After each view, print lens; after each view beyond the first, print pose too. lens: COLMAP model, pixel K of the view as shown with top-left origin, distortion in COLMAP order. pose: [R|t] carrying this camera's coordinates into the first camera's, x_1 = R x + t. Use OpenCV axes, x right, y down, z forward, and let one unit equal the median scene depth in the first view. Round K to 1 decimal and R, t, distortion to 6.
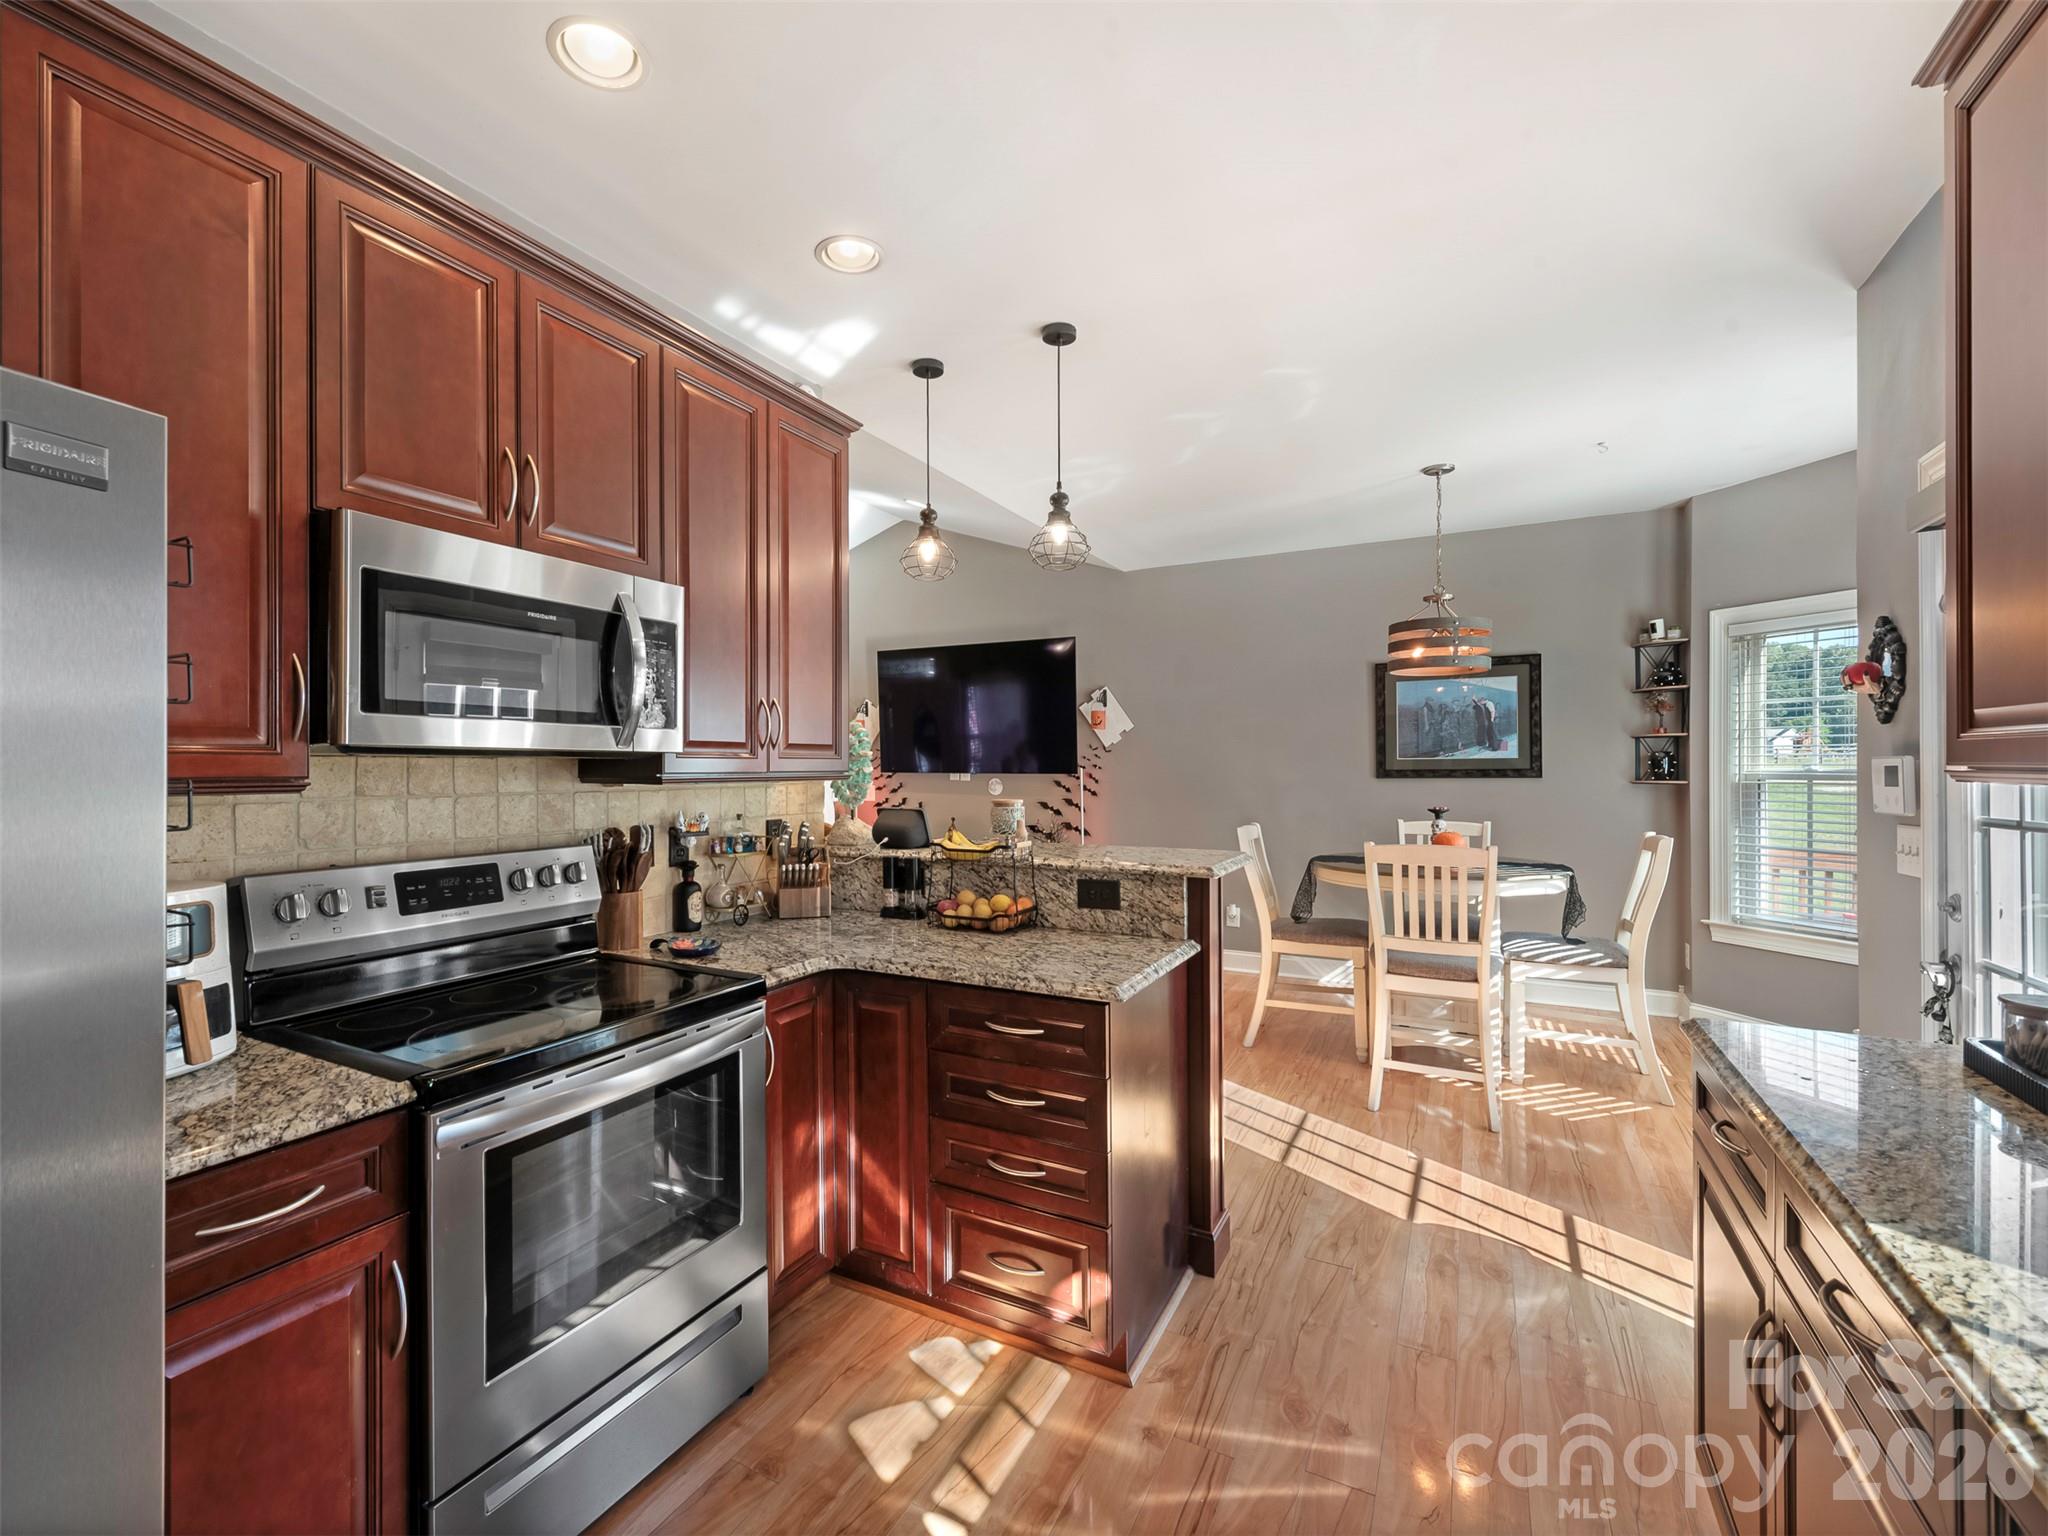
lens RADIAL K [[908.1, 0, 990.6], [0, 908.1, 759.7], [0, 0, 1]] dist [0.016849, -0.005046]
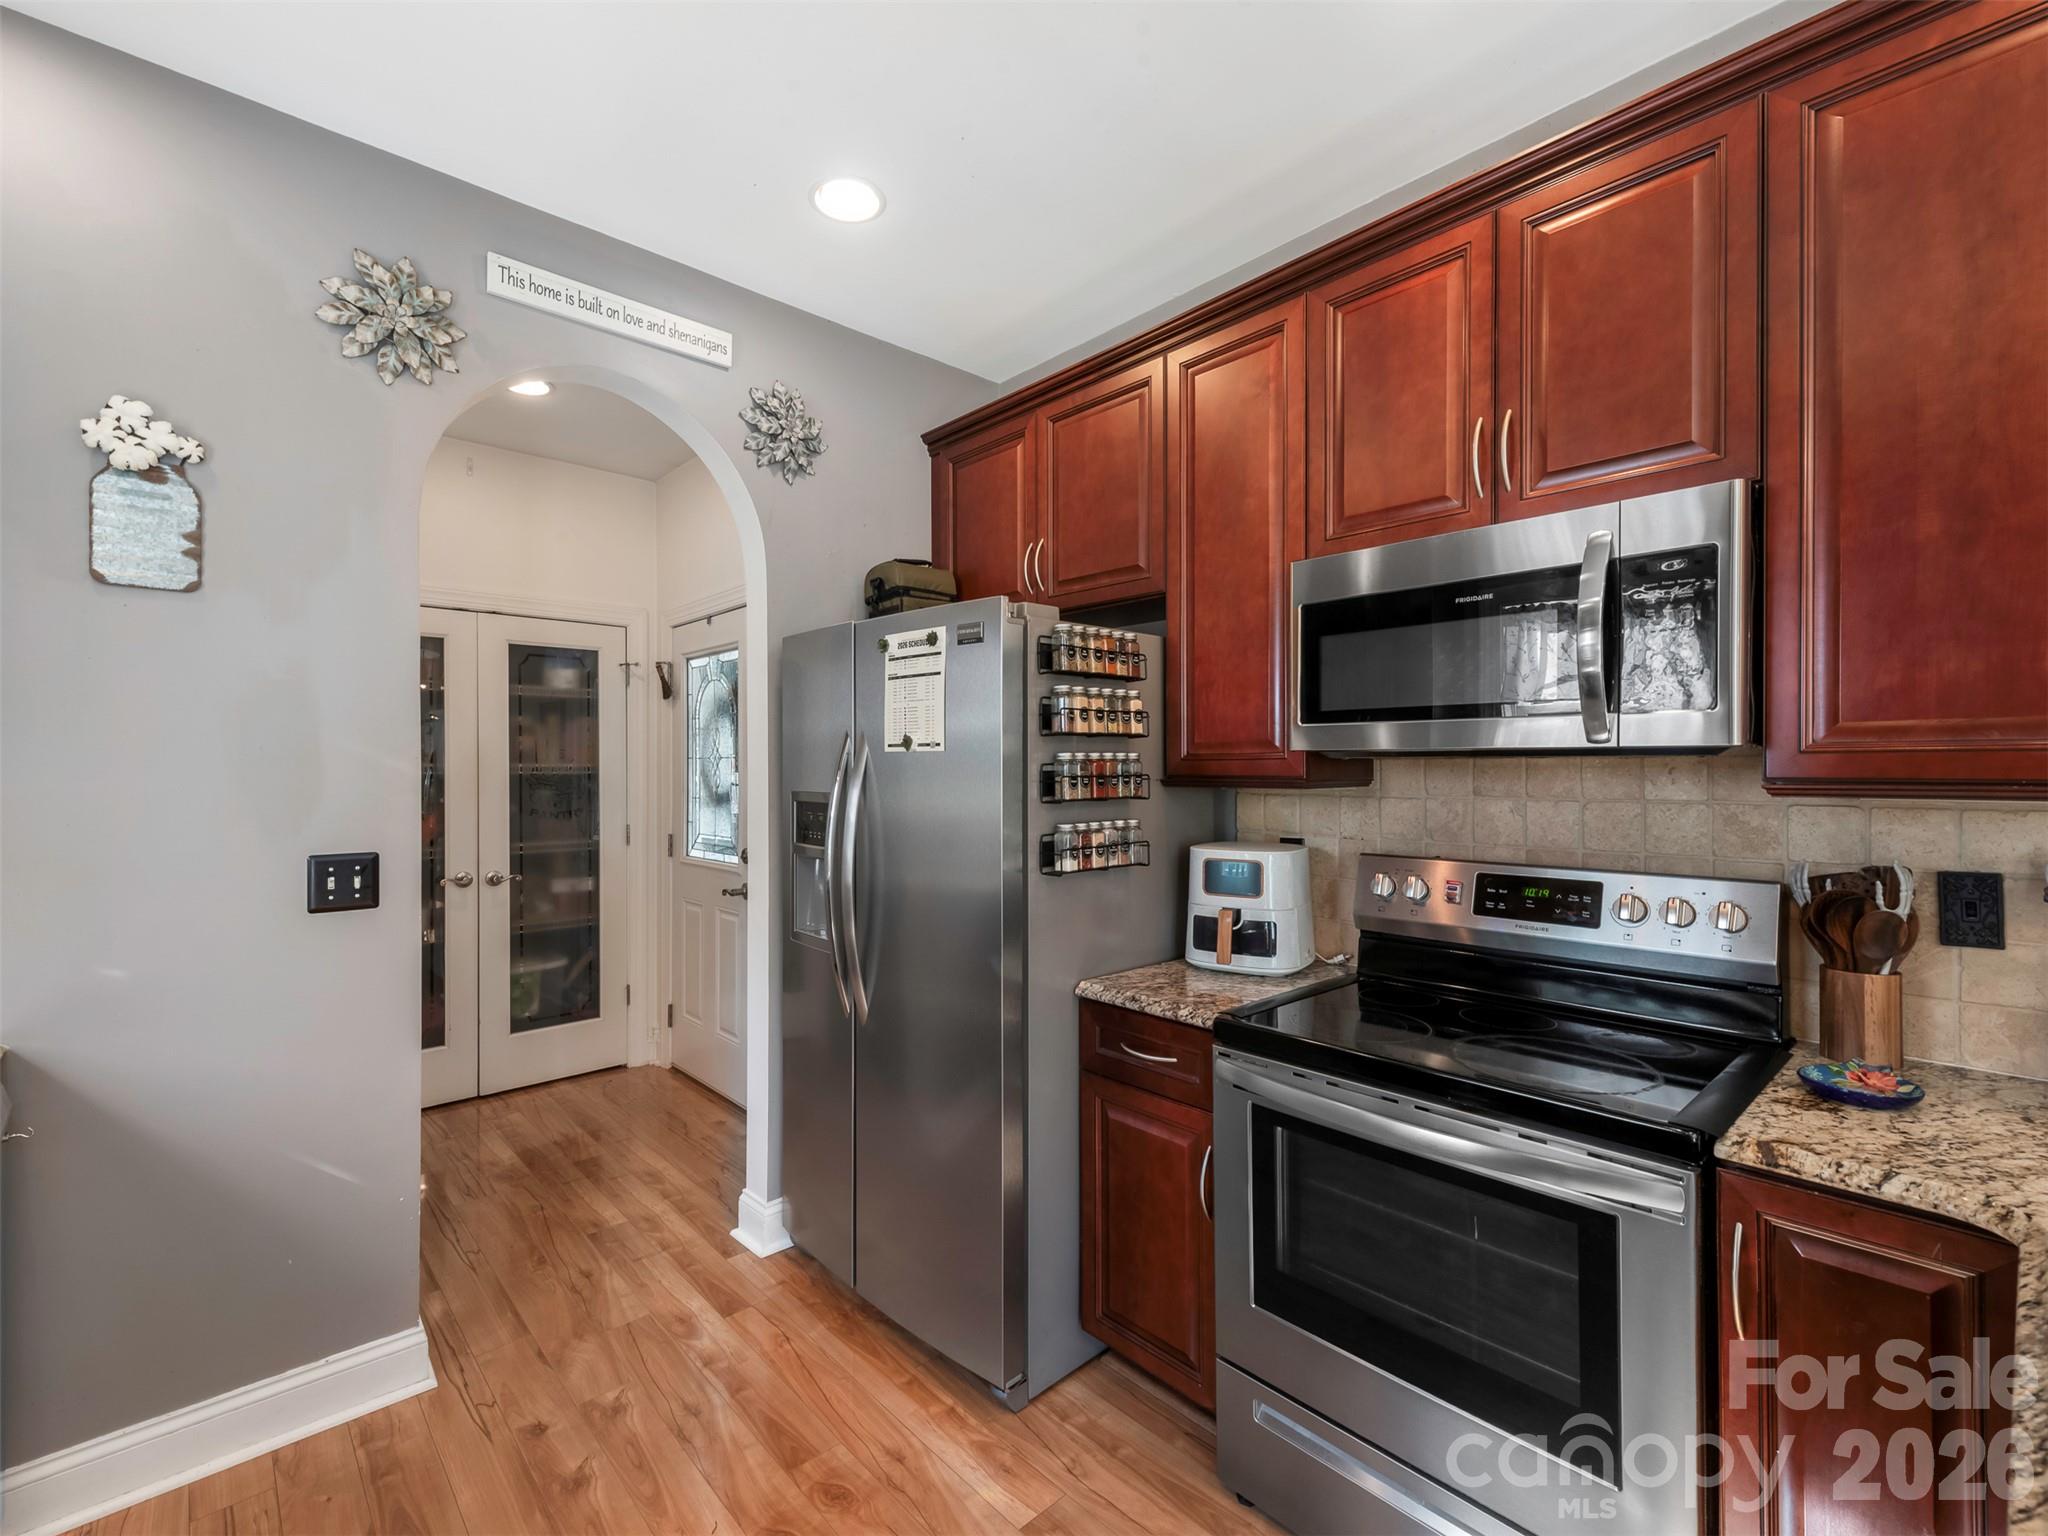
lens RADIAL K [[908.1, 0, 1014.7], [0, 908.1, 770.4], [0, 0, 1]] dist [0.016849, -0.005046]
pose [[-0.355946, 0.005278, -0.934492, 0.470098], [0.012456, 0.999922, 0.000903, 0.002656], [0.934424, -0.011319, -0.355984, 0.851371]]
